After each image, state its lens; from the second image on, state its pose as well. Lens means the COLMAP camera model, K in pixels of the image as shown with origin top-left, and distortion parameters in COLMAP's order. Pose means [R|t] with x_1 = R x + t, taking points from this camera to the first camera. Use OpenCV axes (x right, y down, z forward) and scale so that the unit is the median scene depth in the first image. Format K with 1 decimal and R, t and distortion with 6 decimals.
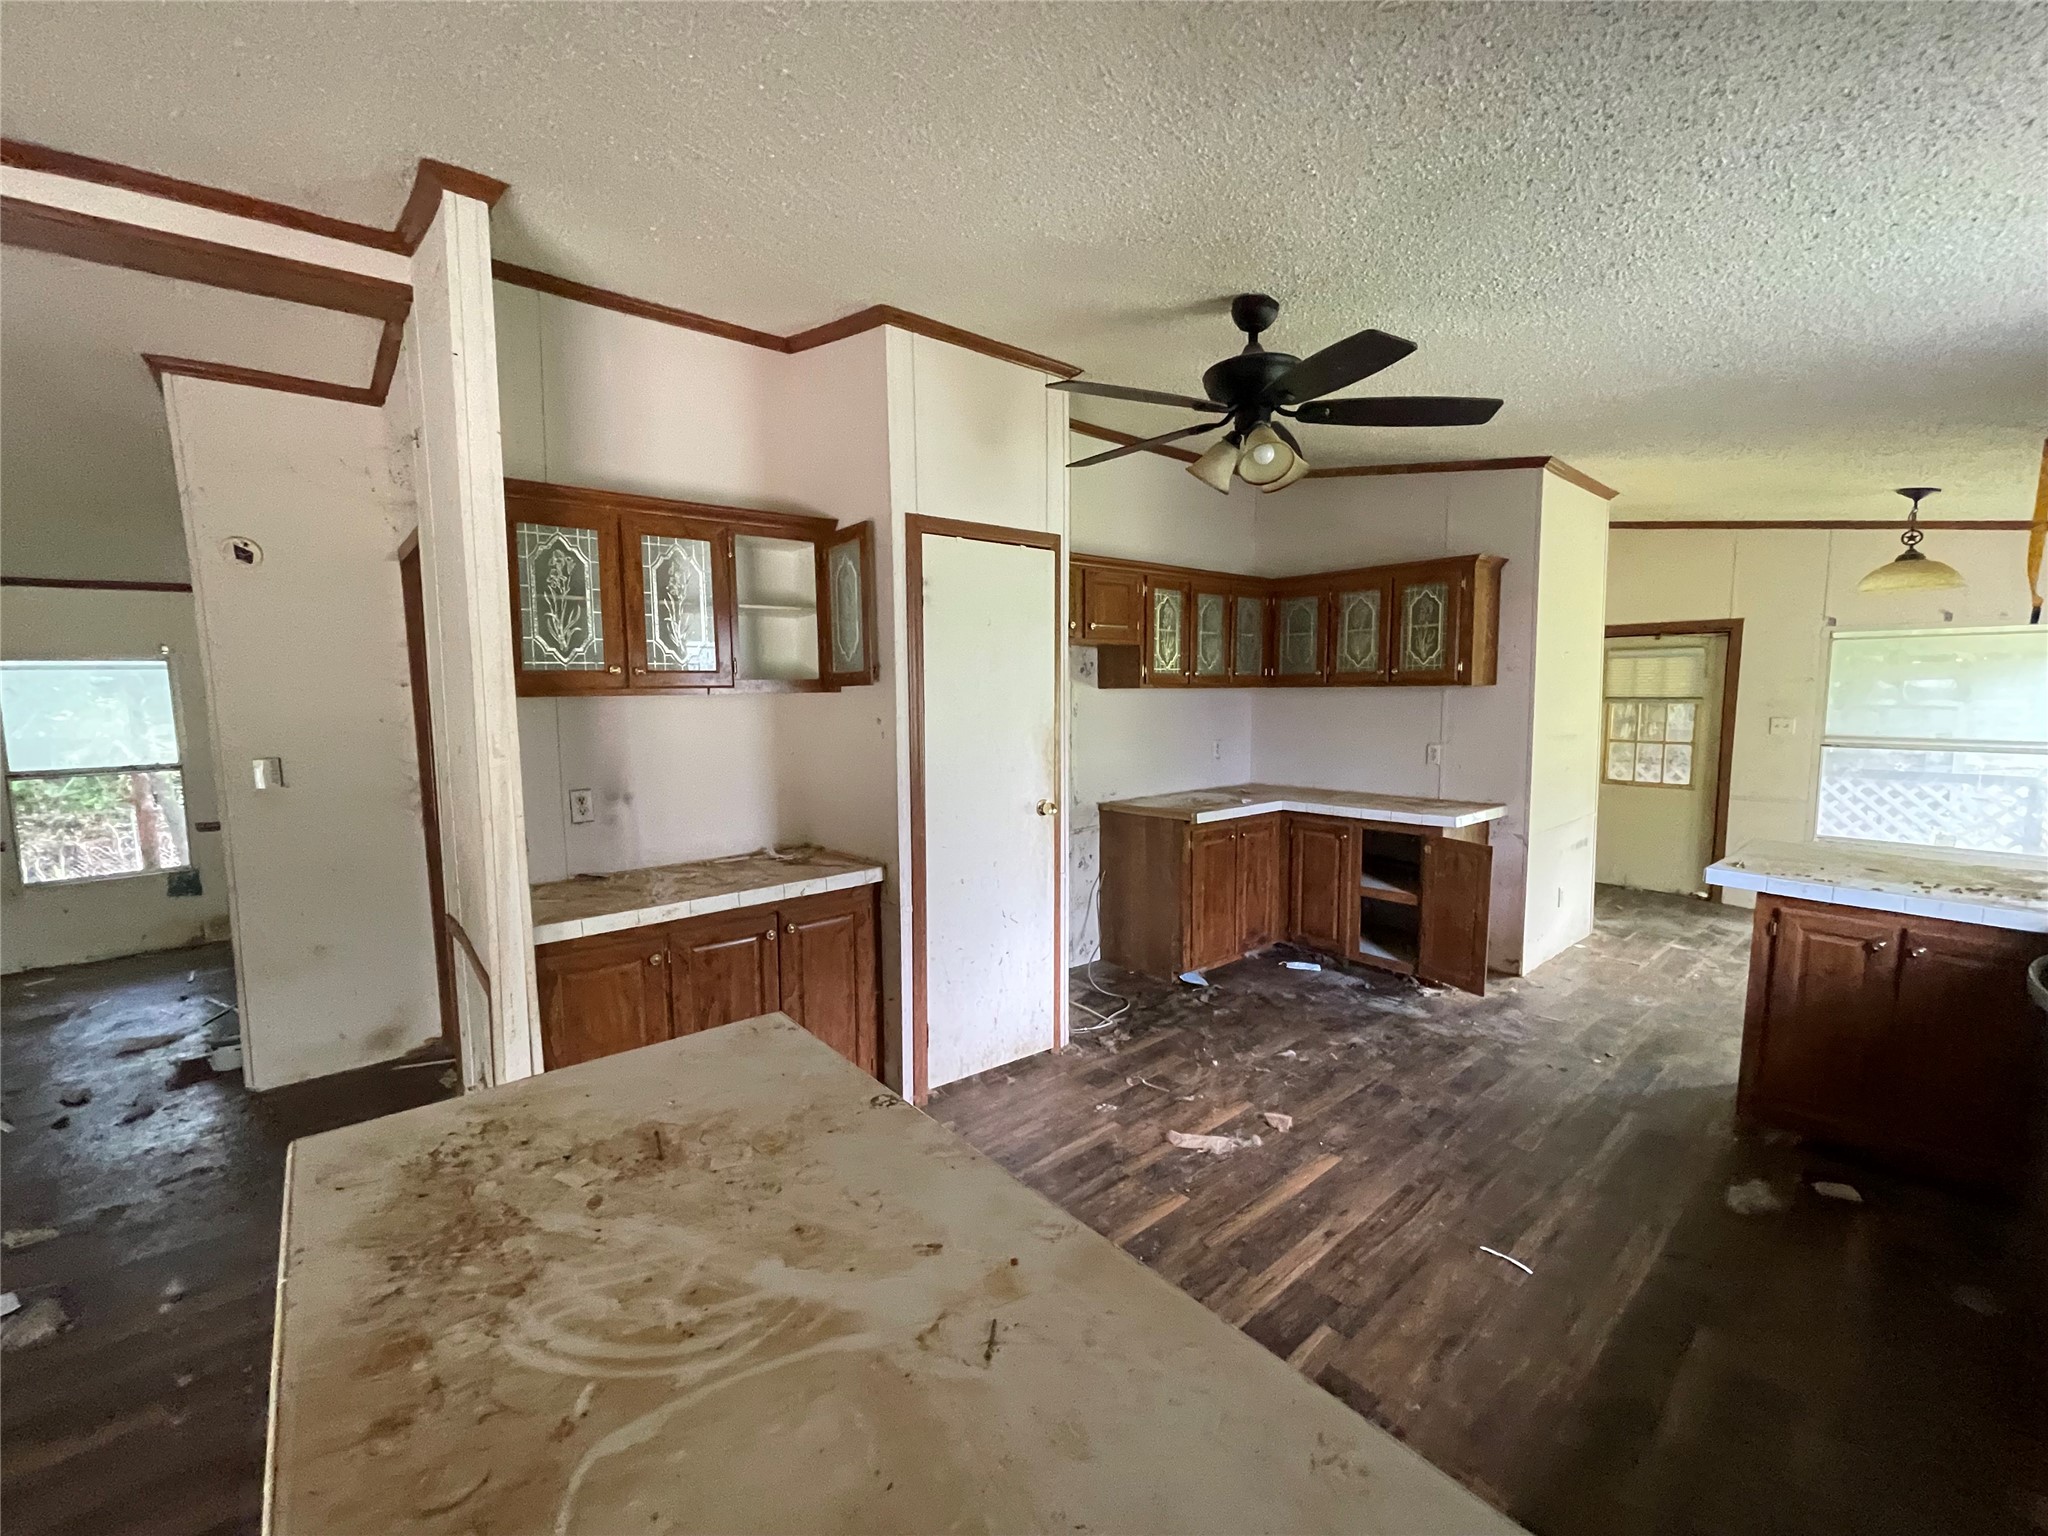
lens RADIAL K [[831.5, 0, 1017.2], [0, 831.5, 769.3], [0, 0, 1]] dist [-0.039918, 0.016326]
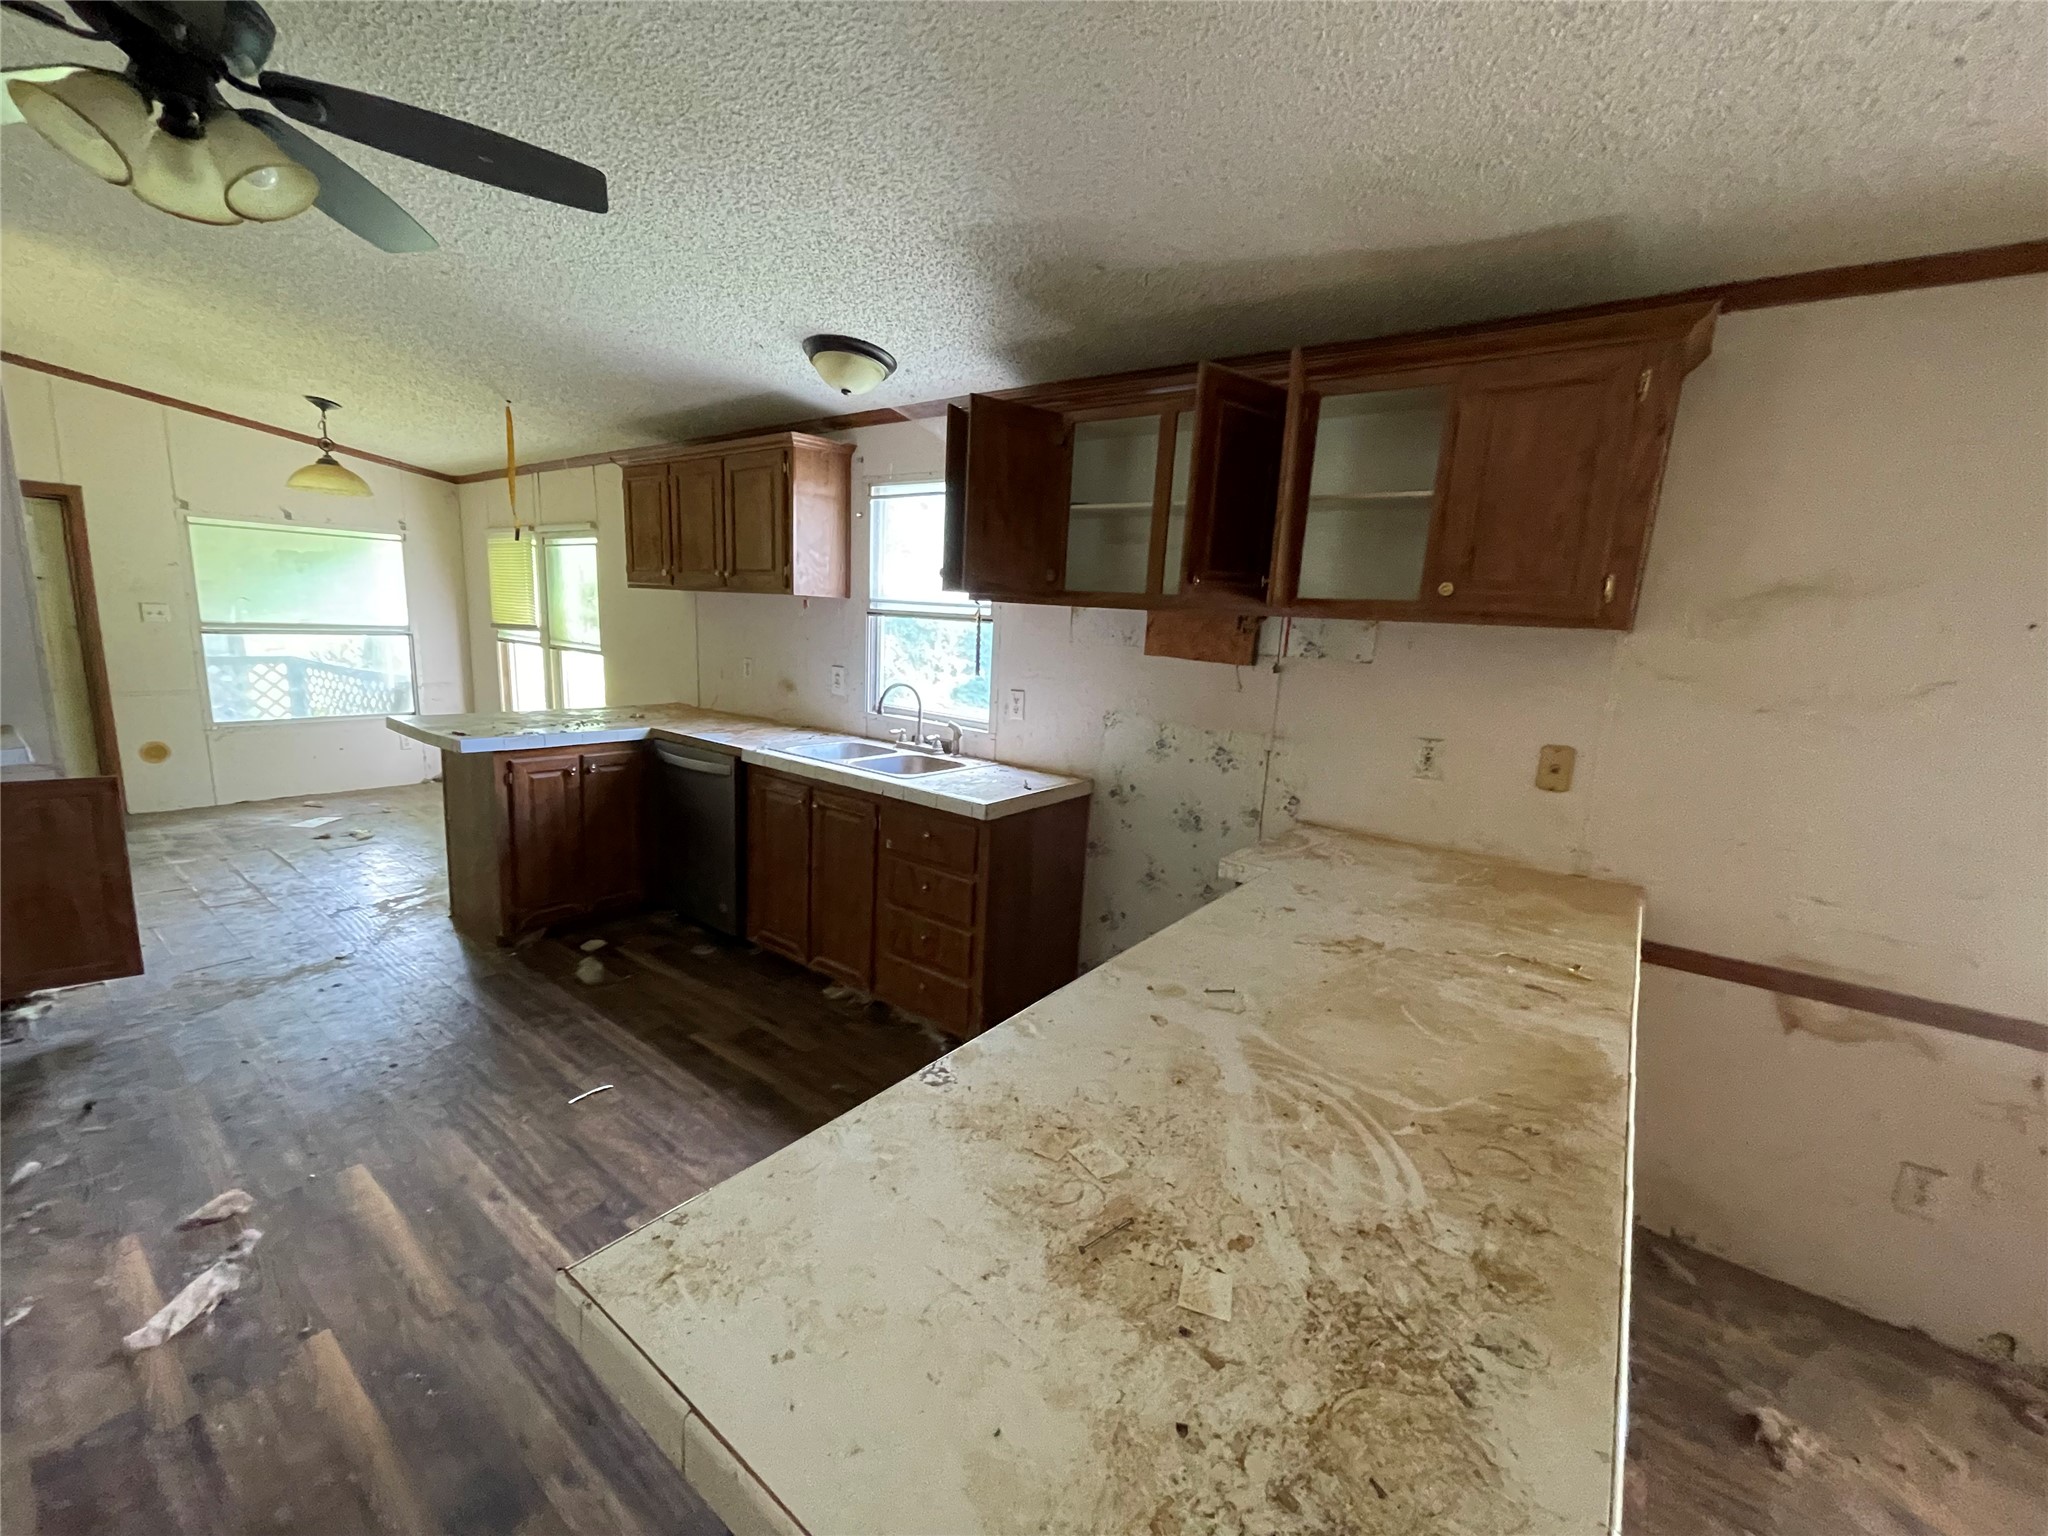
lens RADIAL K [[831.5, 0, 1017.2], [0, 831.5, 769.3], [0, 0, 1]] dist [-0.039918, 0.016326]
pose [[-0.219389, -0.182947, 0.958331, -1.071610], [0.051071, 0.978762, 0.198539, -0.061989], [-0.974300, 0.092500, -0.205386, 1.258259]]
